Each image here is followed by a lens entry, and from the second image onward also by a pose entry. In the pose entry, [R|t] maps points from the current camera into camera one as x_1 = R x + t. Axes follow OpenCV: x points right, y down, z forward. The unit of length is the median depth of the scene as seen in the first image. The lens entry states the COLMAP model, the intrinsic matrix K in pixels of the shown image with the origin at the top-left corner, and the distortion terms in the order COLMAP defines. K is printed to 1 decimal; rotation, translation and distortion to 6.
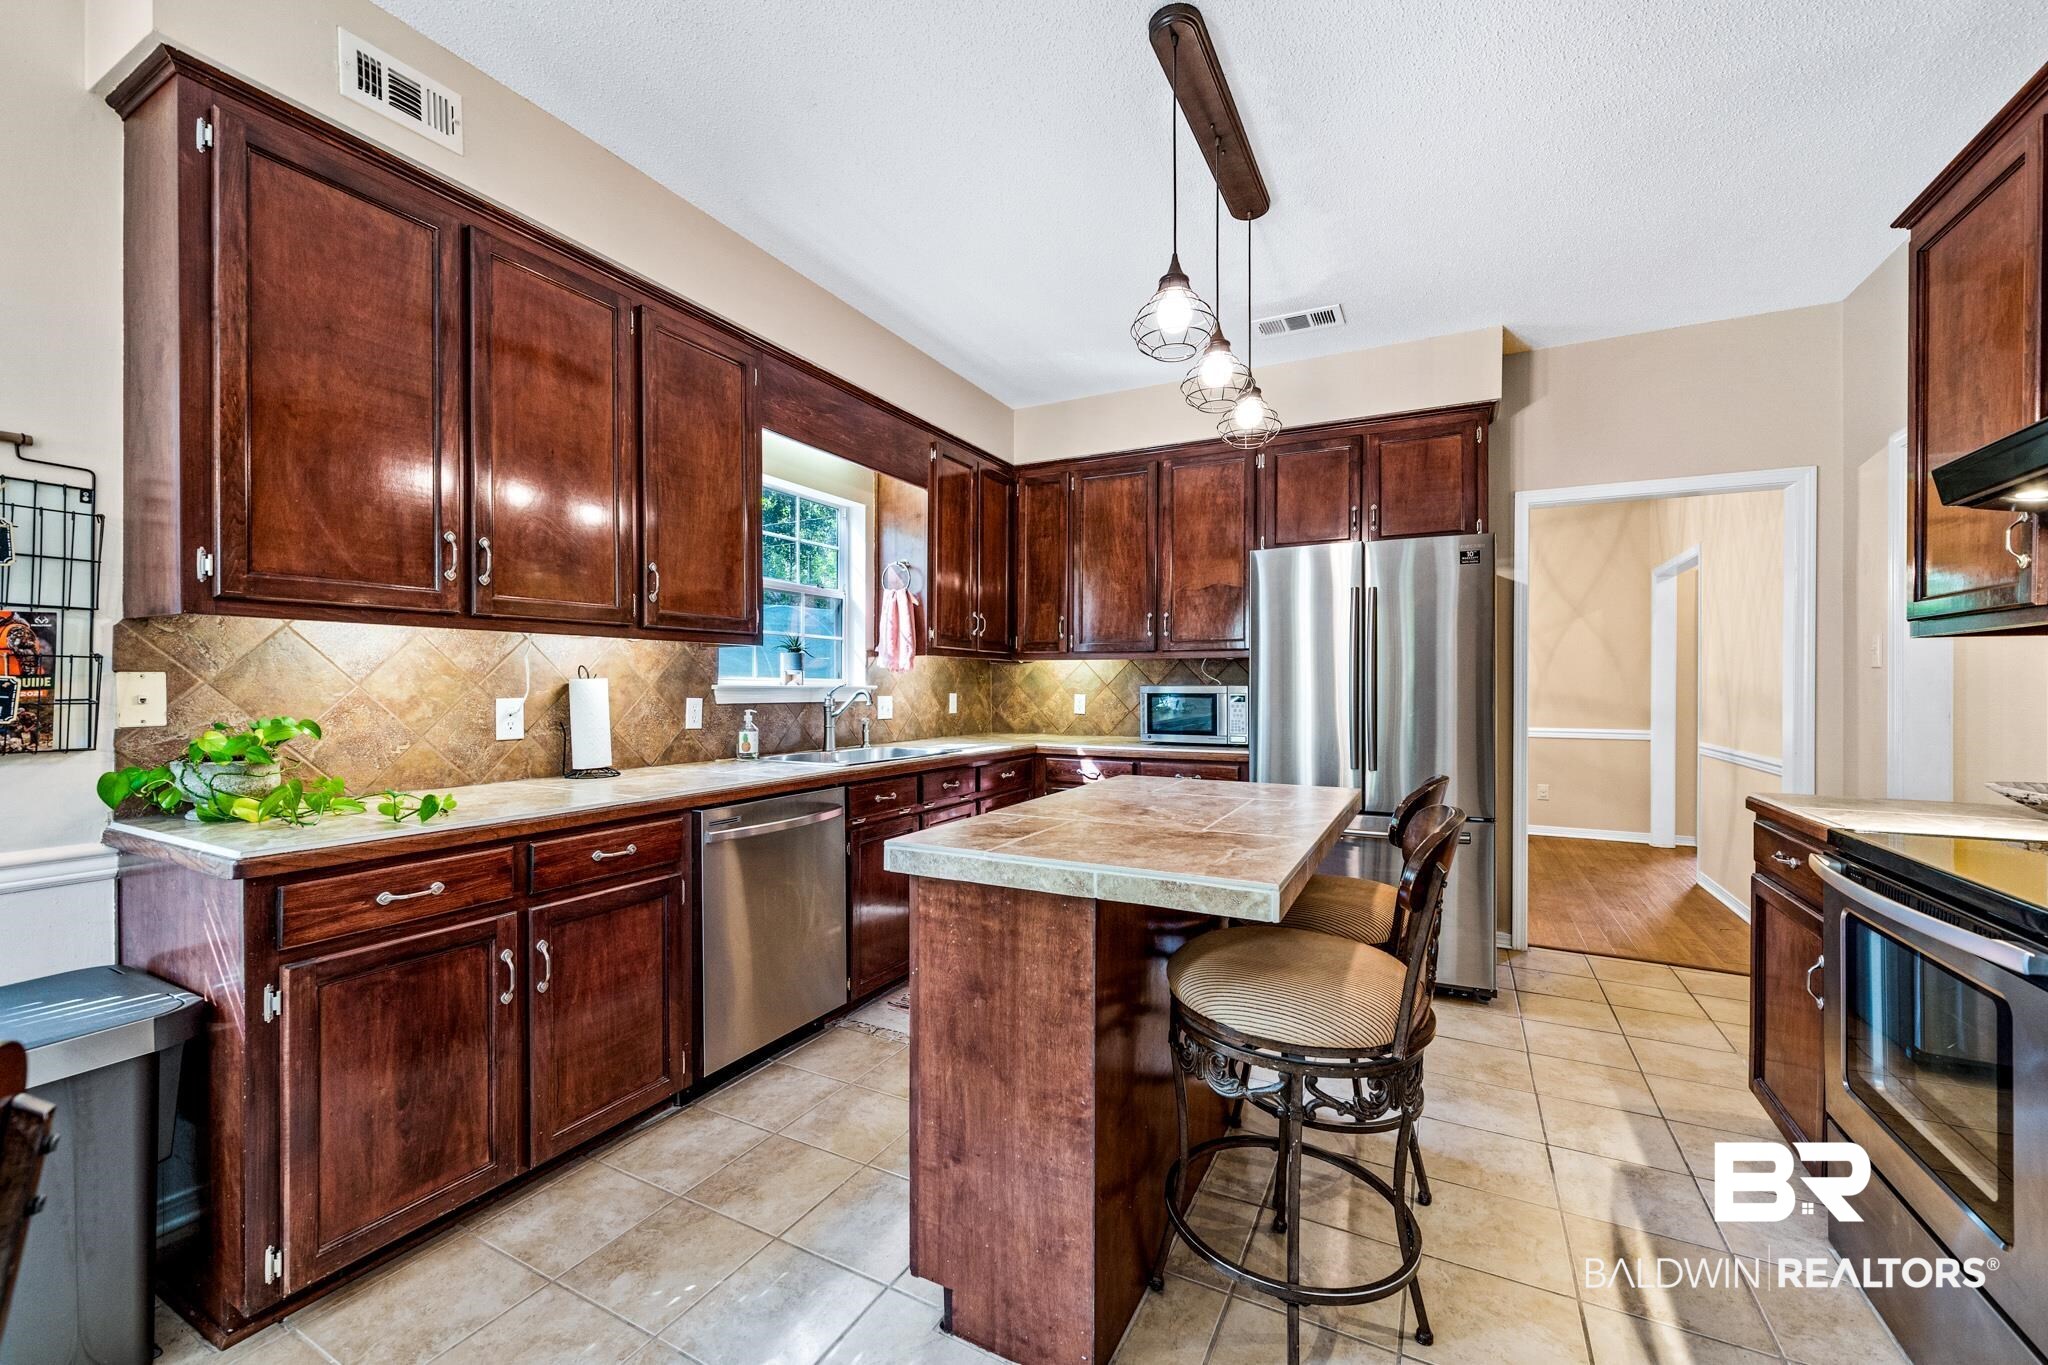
lens RADIAL K [[813.6, 0, 1021.4], [0, 813.6, 681.6], [0, 0, 1]] dist [-0.005262, 0.000499]
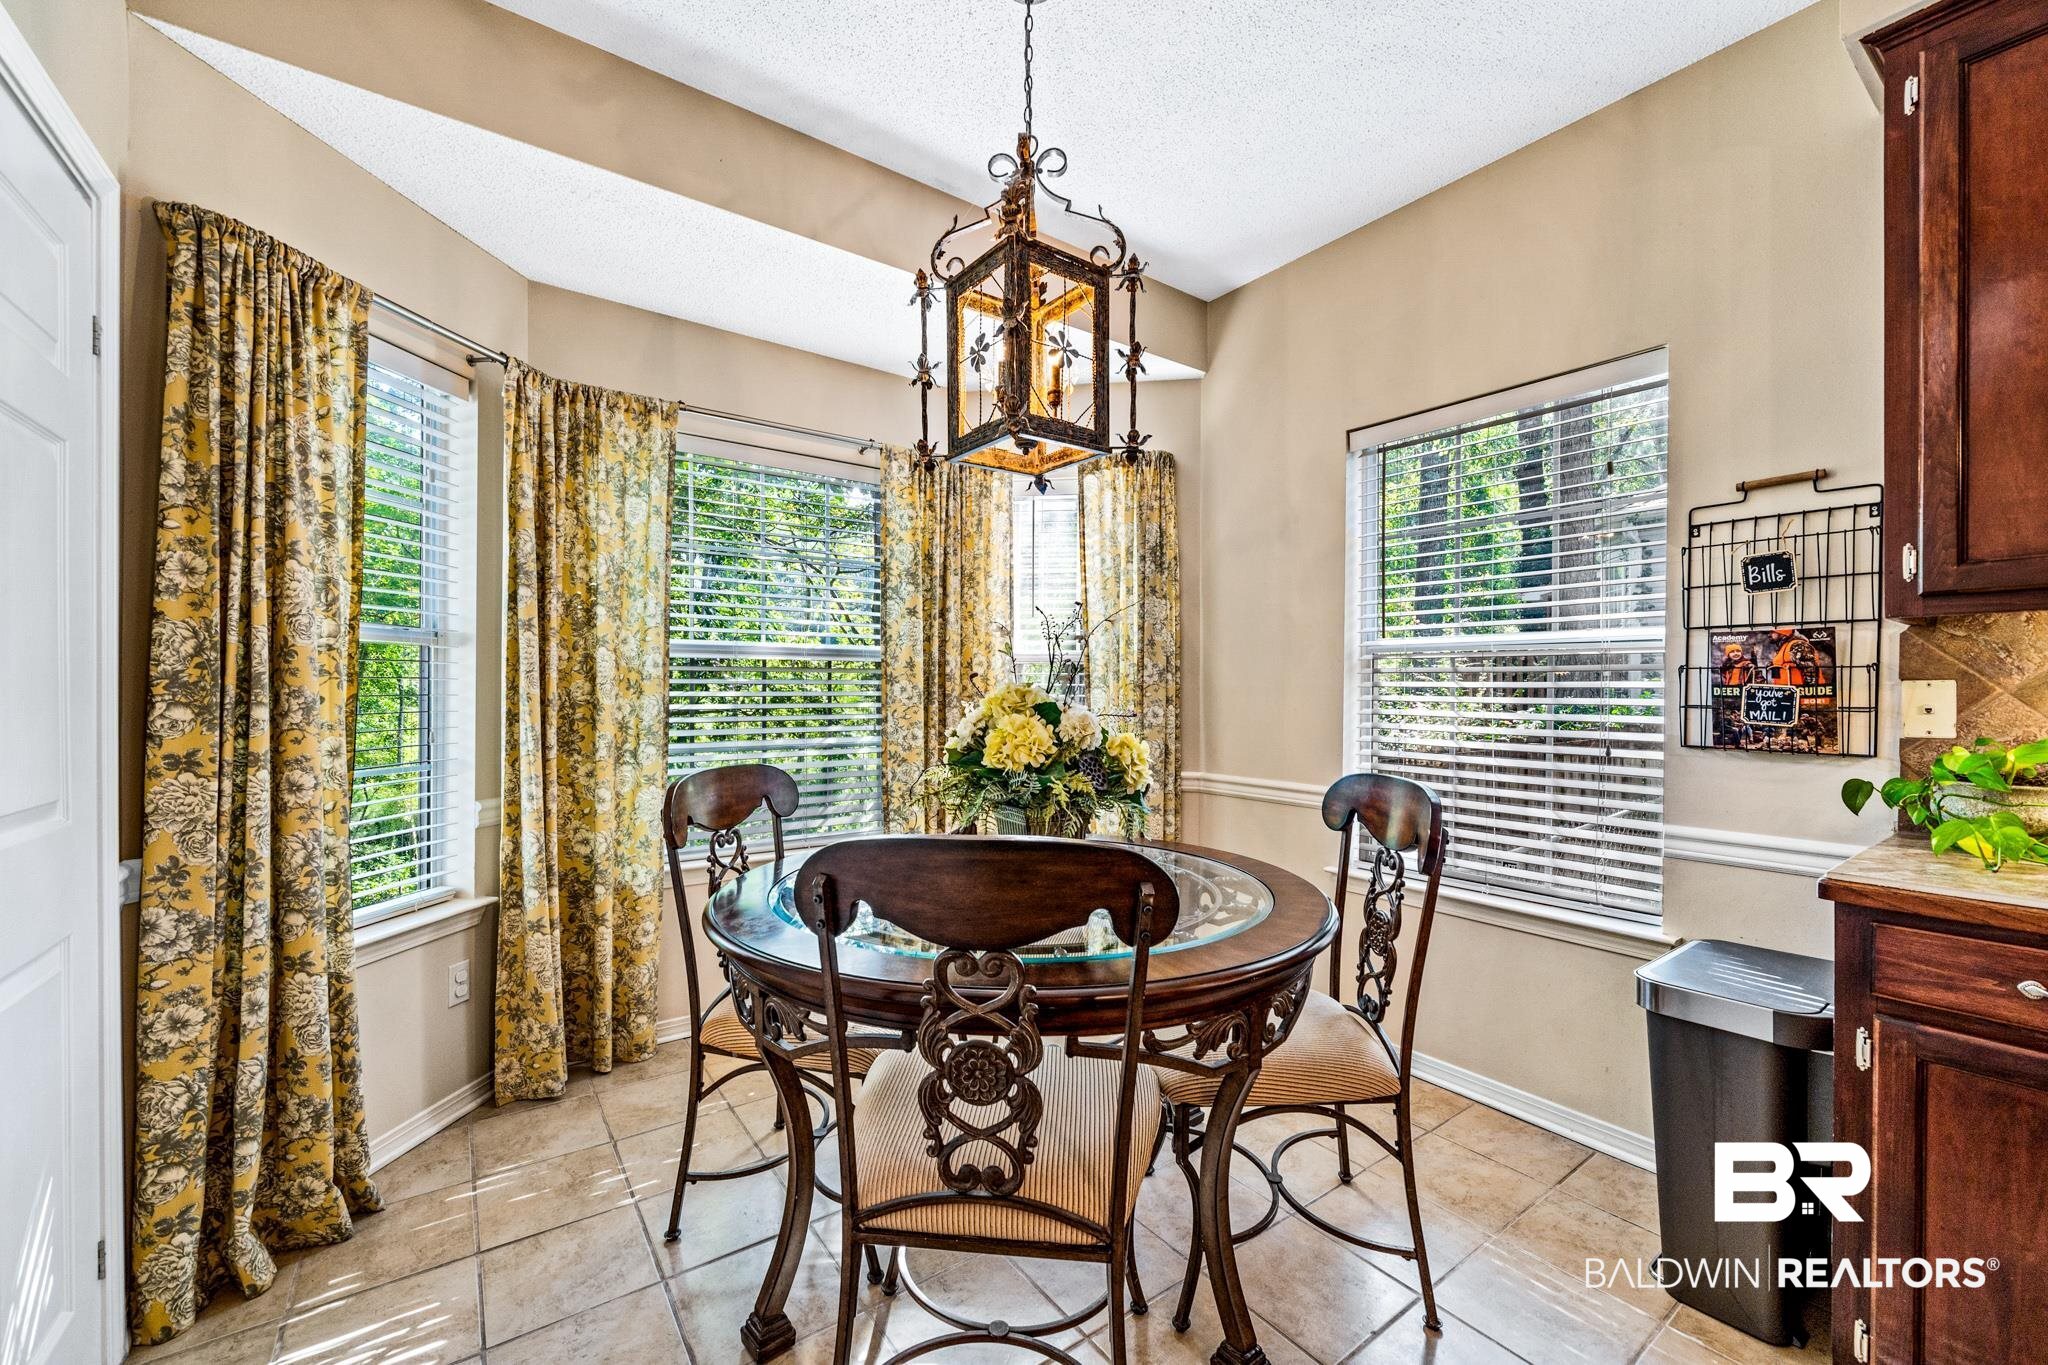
lens RADIAL K [[813.6, 0, 1024.3], [0, 813.6, 691.0], [0, 0, 1]] dist [-0.005262, 0.000499]
pose [[-0.451700, -0.000887, -0.892170, 0.259342], [-0.001623, 0.999999, -0.000172, 0.002803], [0.892169, 0.001370, -0.451700, 0.516455]]
